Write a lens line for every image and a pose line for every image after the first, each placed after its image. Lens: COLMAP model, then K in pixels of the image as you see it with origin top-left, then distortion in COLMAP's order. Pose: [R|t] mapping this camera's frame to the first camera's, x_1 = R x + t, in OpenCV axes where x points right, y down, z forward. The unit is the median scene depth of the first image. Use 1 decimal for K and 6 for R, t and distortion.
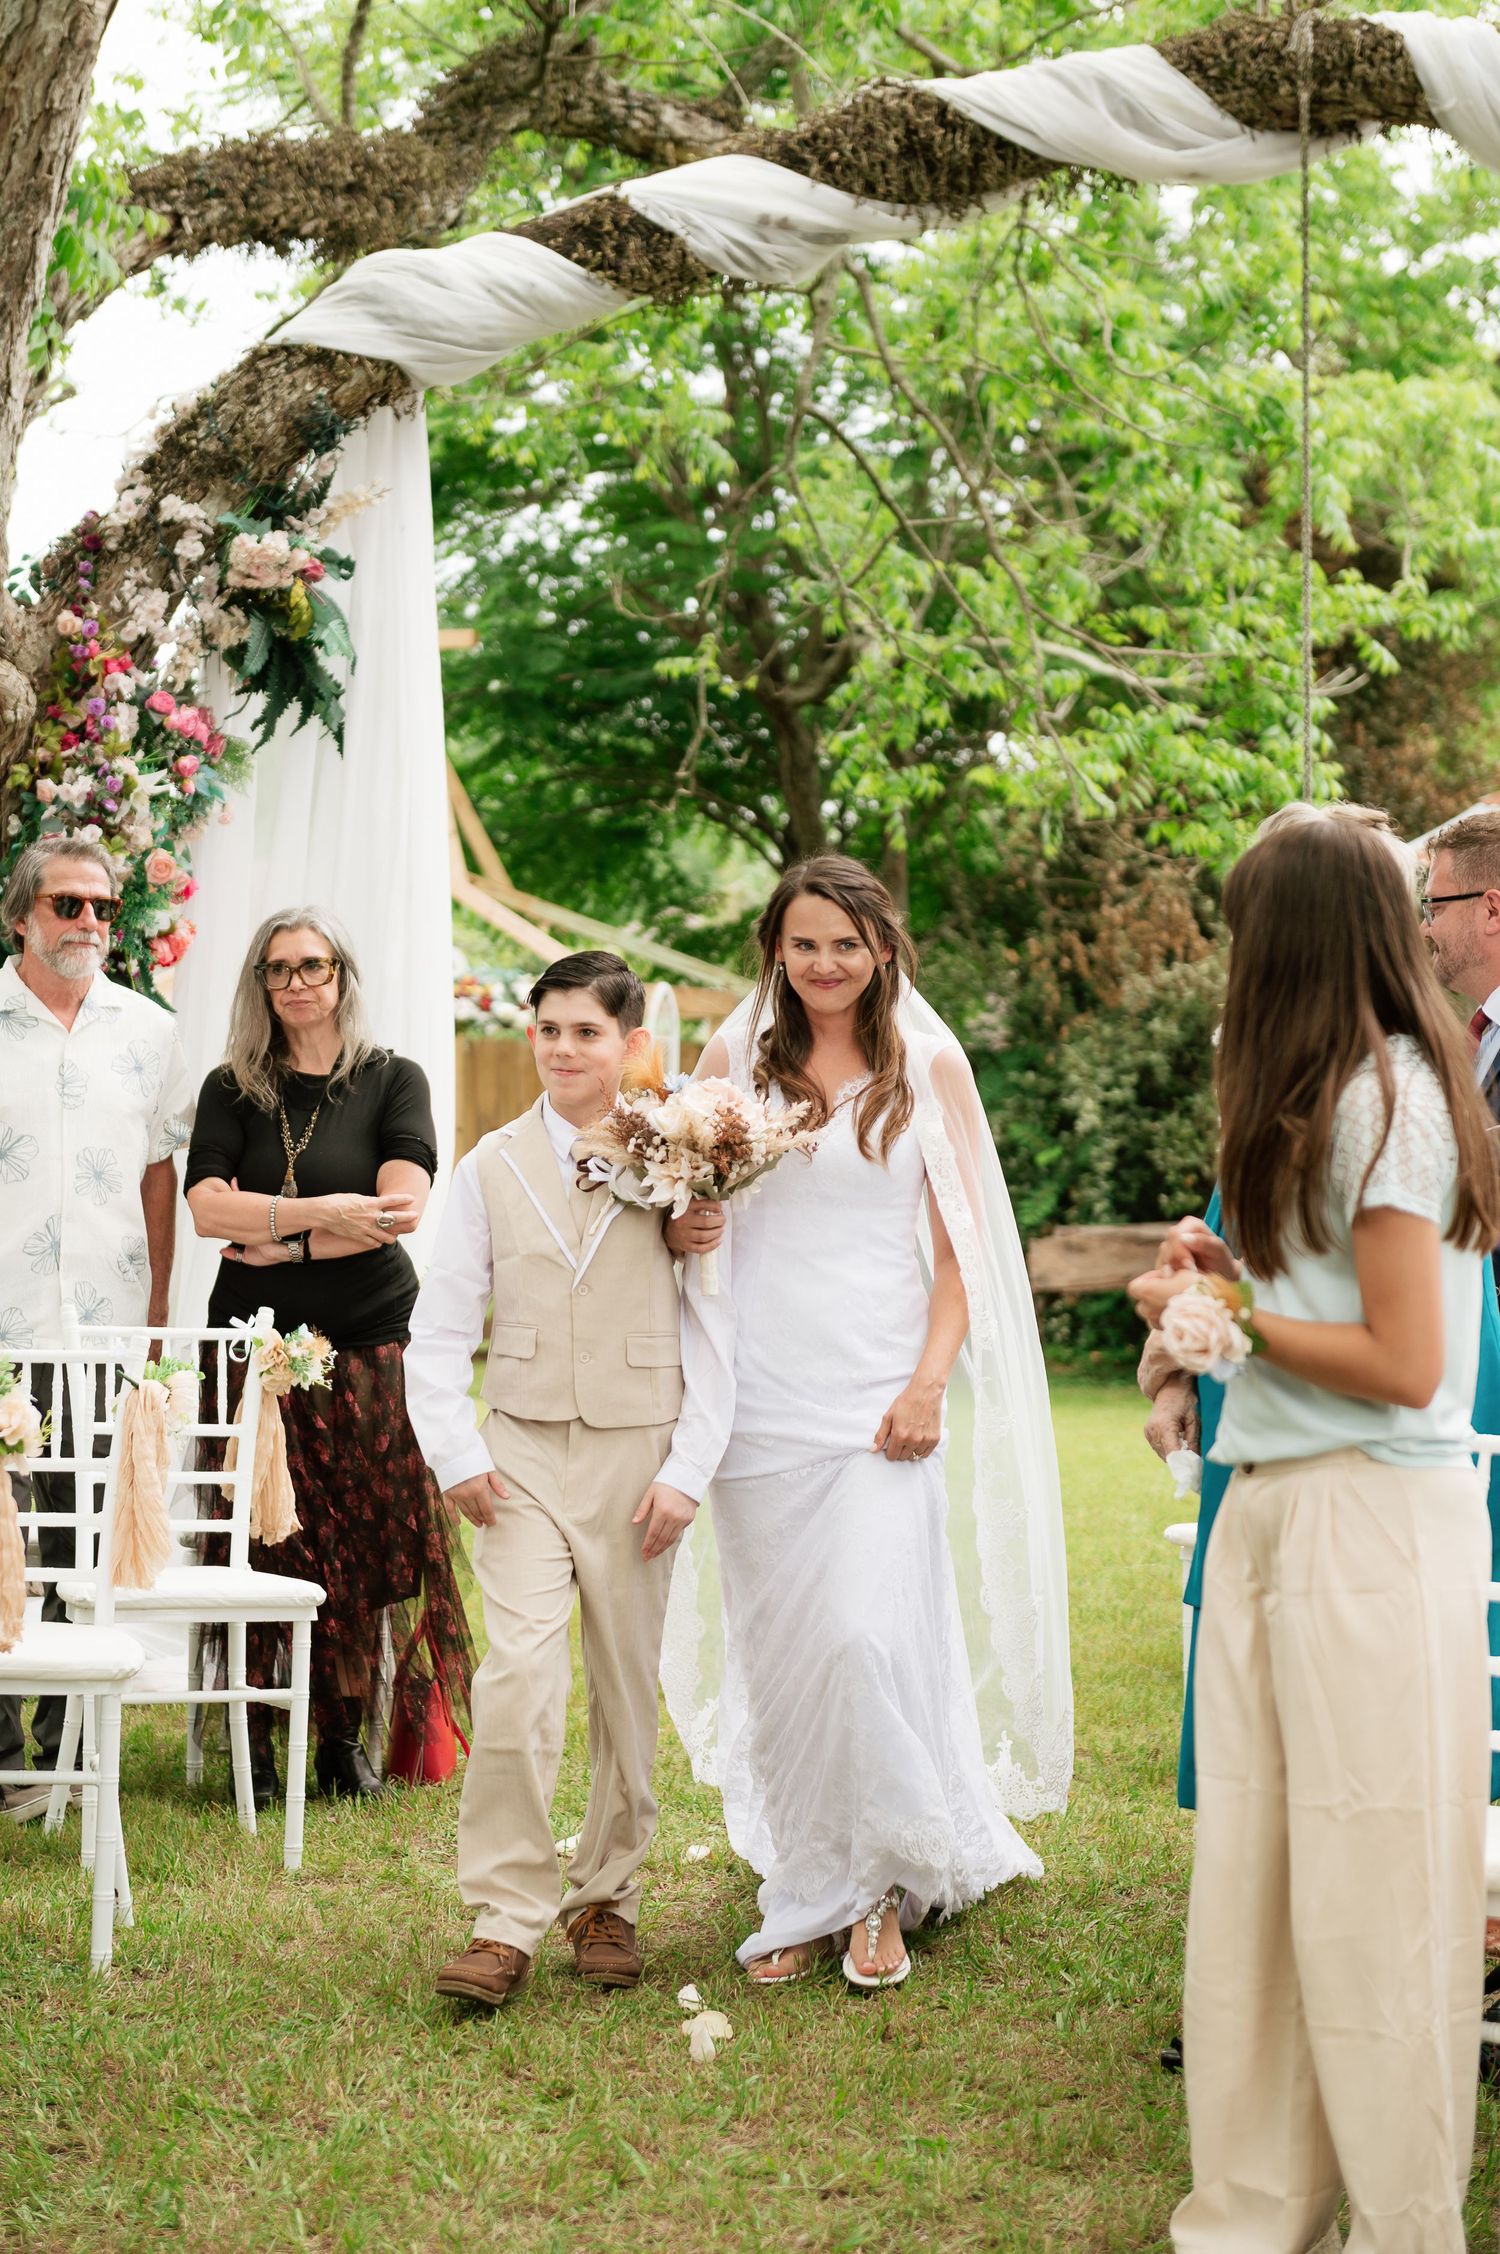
lens RADIAL K [[4523.9, 0, 750.0], [0, 4523.9, 1127.0], [0, 0, 1]] dist [-0.071500, -0.162045]
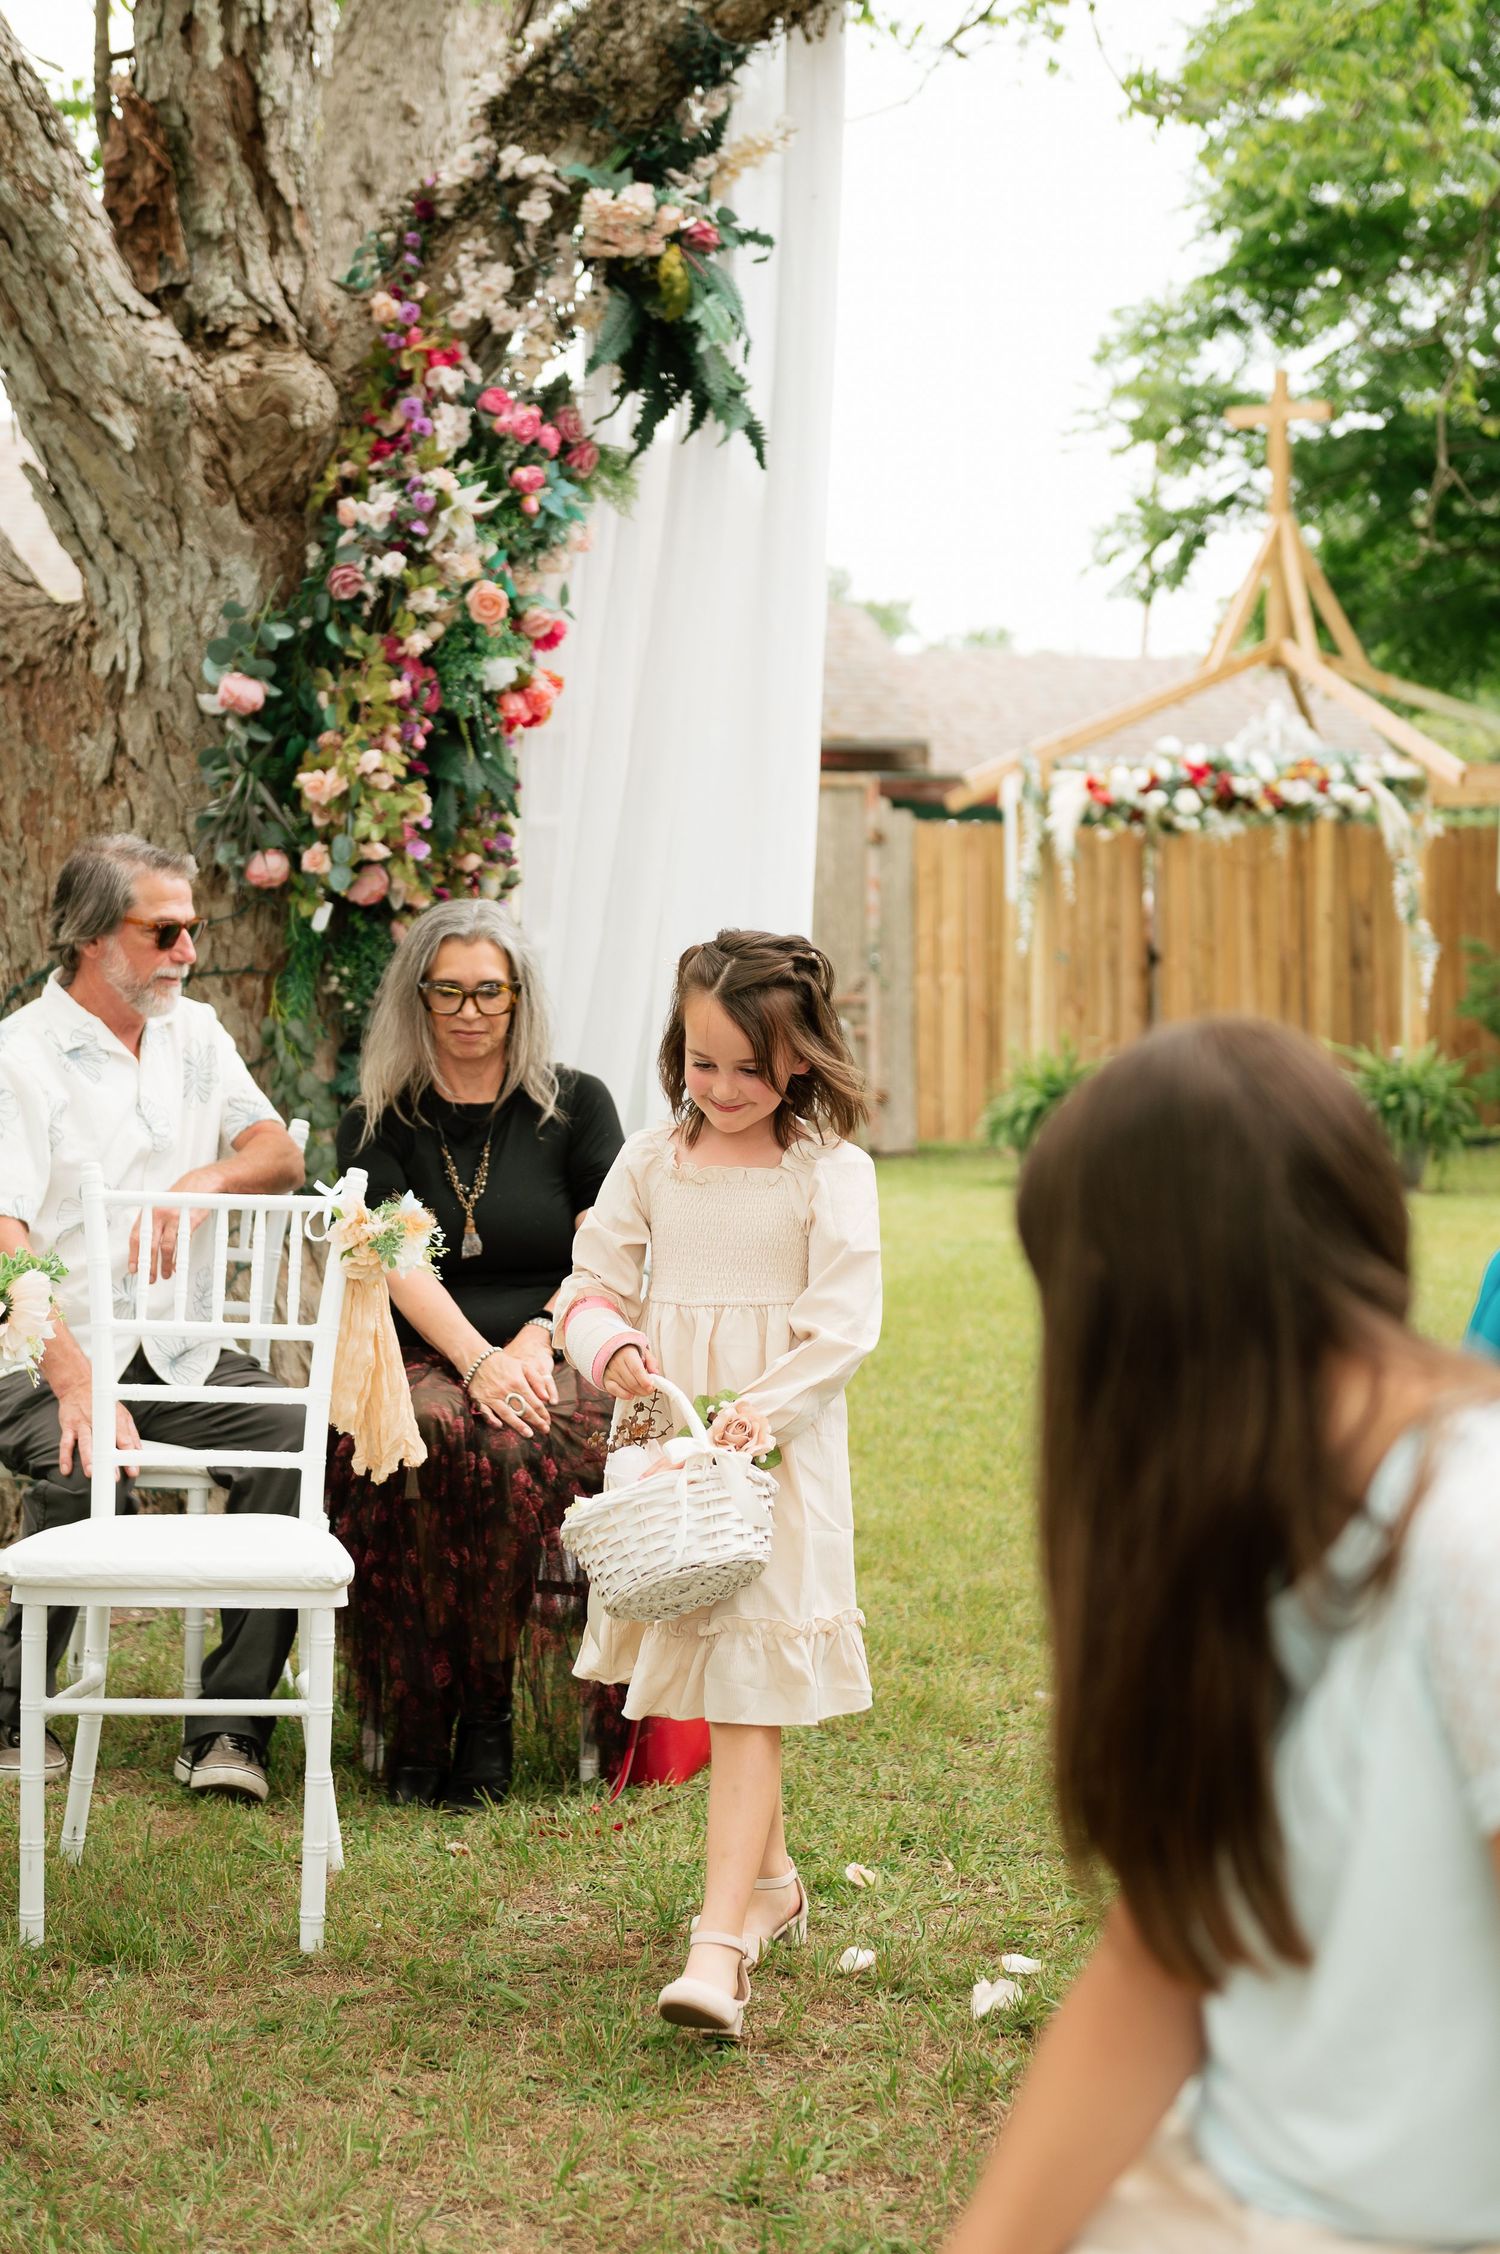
lens RADIAL K [[3747.4, 0, 749.9], [0, 3747.4, 1078.4], [0, 0, 1]] dist [-0.018767, -0.002186]
pose [[0.954894, 0.013235, -0.296653, 0.115153], [0.000366, 0.998953, 0.045744, -0.002727], [0.296948, -0.043789, 0.953889, 0.360462]]
